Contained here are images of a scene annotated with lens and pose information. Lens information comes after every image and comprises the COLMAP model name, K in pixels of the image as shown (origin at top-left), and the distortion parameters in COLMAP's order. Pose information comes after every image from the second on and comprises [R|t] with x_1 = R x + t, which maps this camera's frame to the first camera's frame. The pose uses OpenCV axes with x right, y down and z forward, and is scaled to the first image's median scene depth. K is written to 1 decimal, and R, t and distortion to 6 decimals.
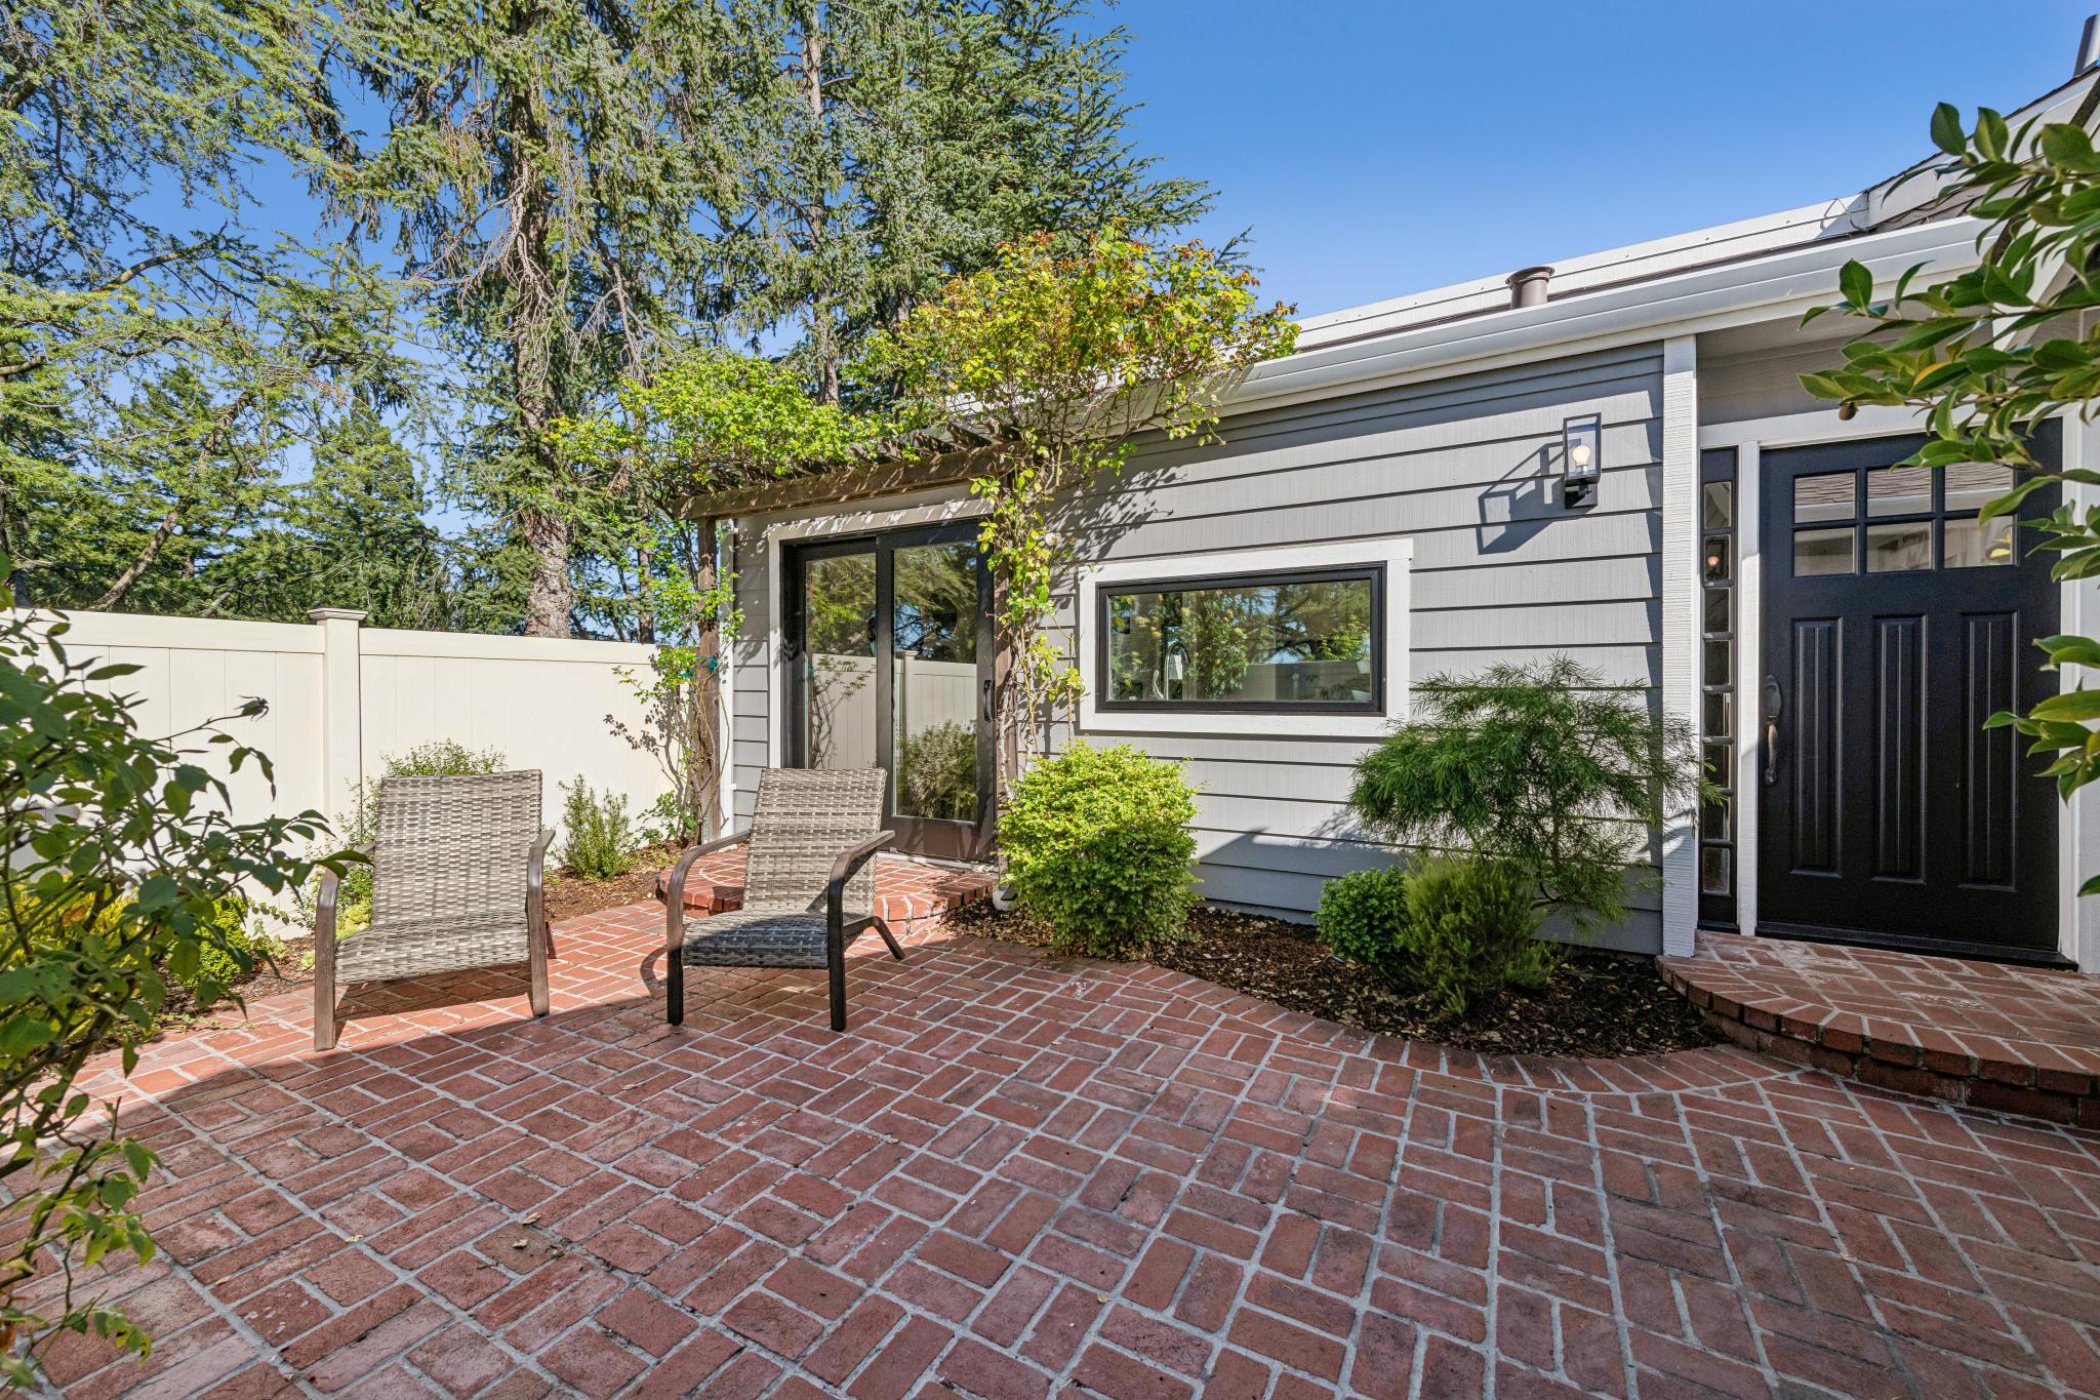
lens RADIAL K [[855.4, 0, 1043.8], [0, 855.4, 708.5], [0, 0, 1]] dist [0.007939, 0.000069]
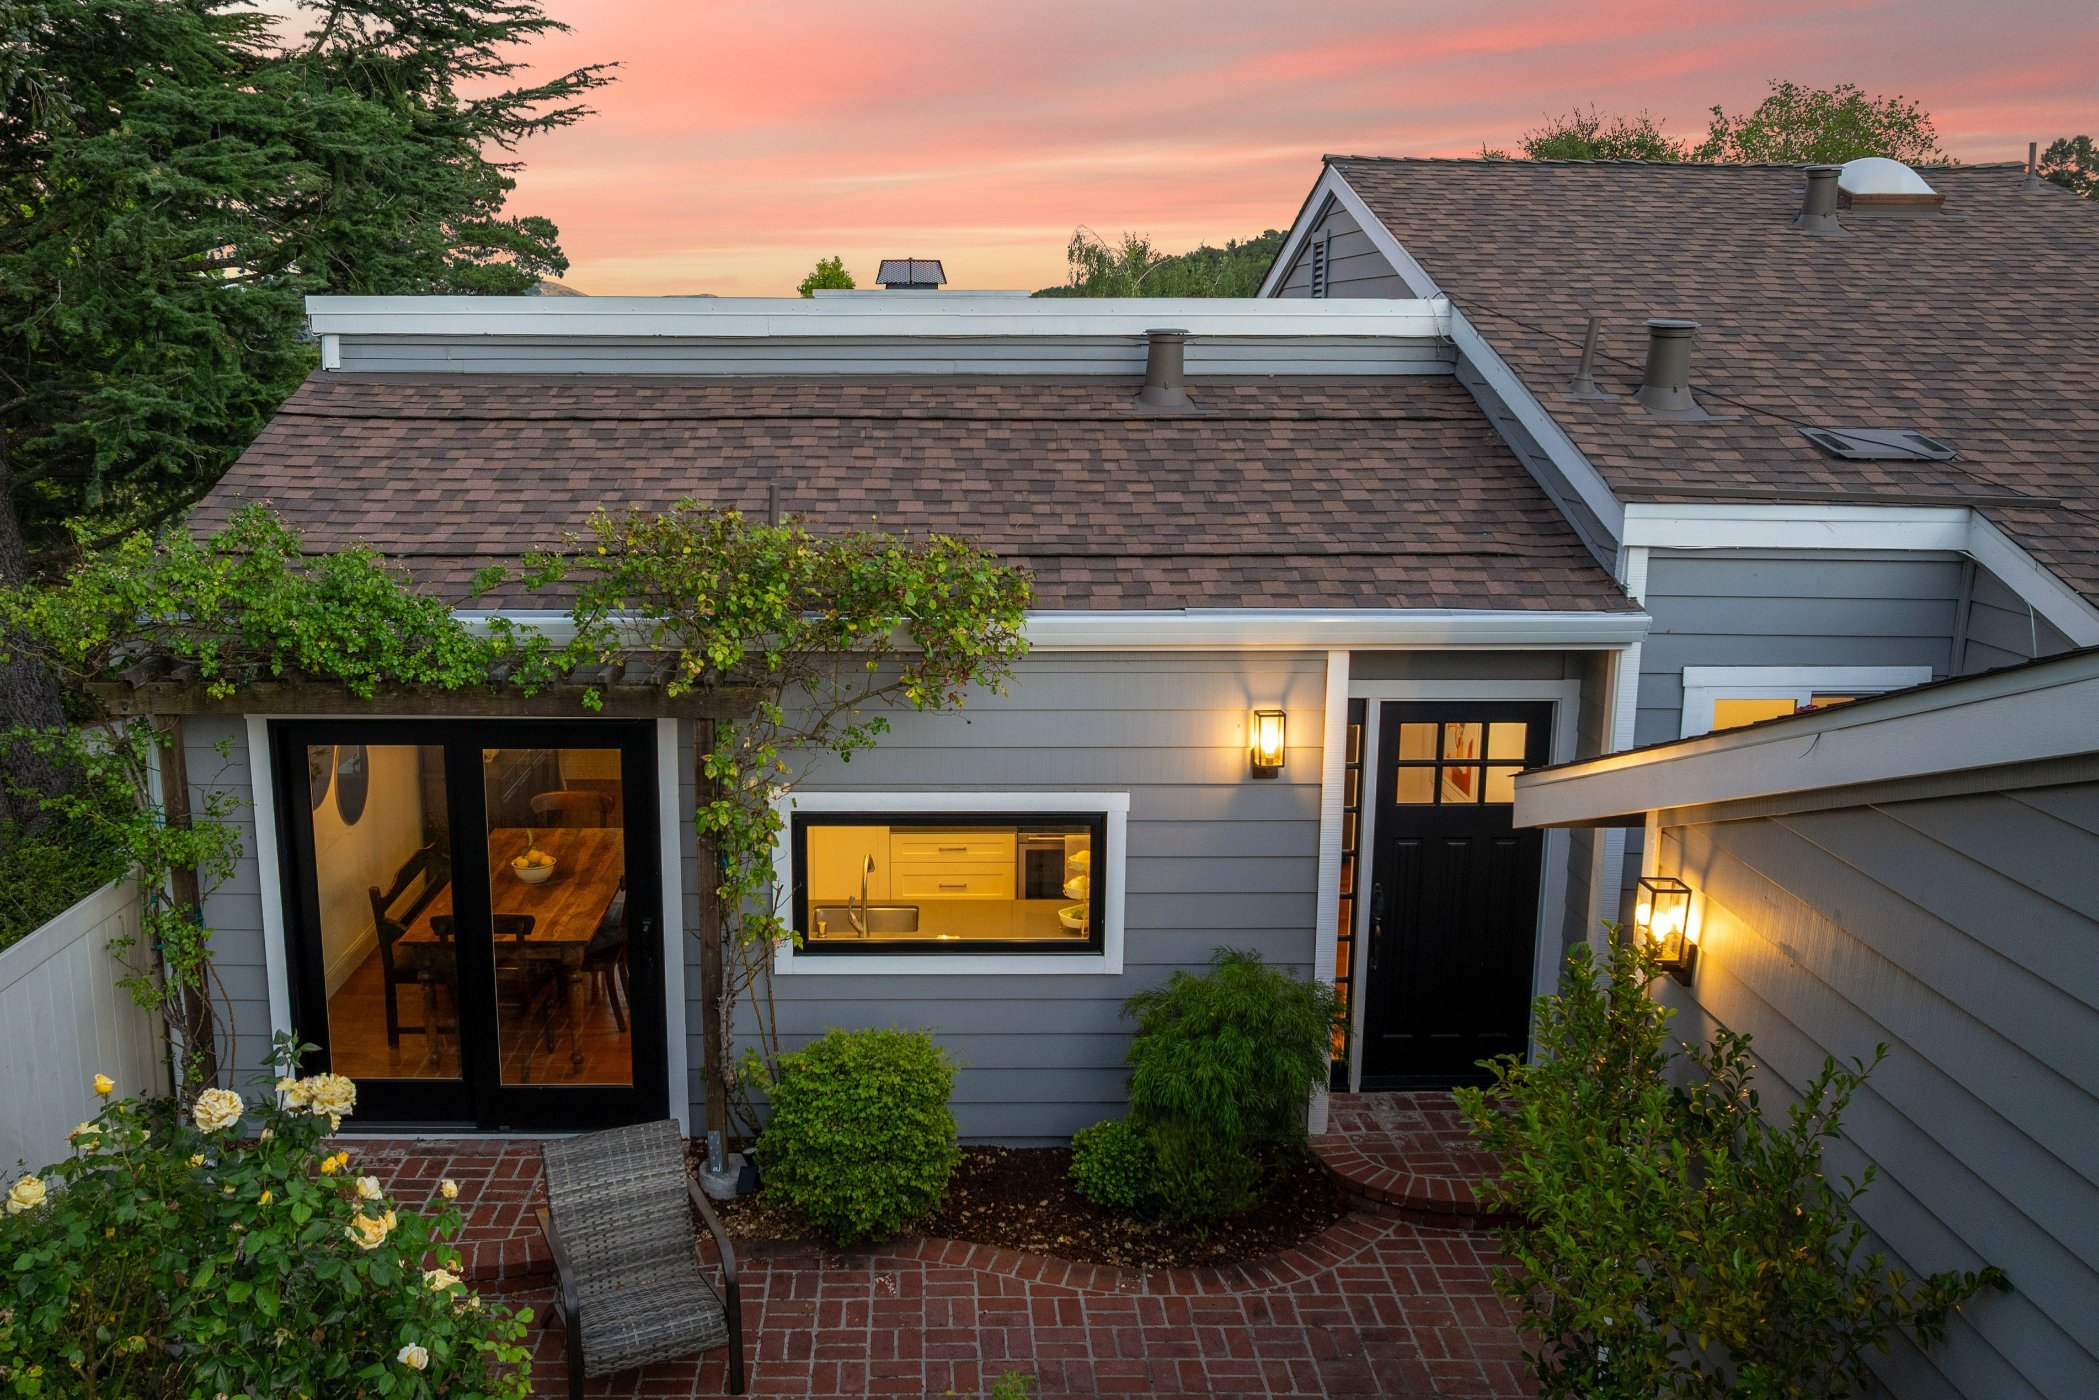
lens RADIAL K [[1780.8, 0, 1044.1], [0, 1780.8, 697.8], [0, 0, 1]] dist [-0.028559, -0.003892]
pose [[0.840386, -0.089531, 0.534543, -1.037809], [-0.010603, 0.983357, 0.181373, -0.903357], [-0.541885, -0.158091, 0.825450, -0.920793]]
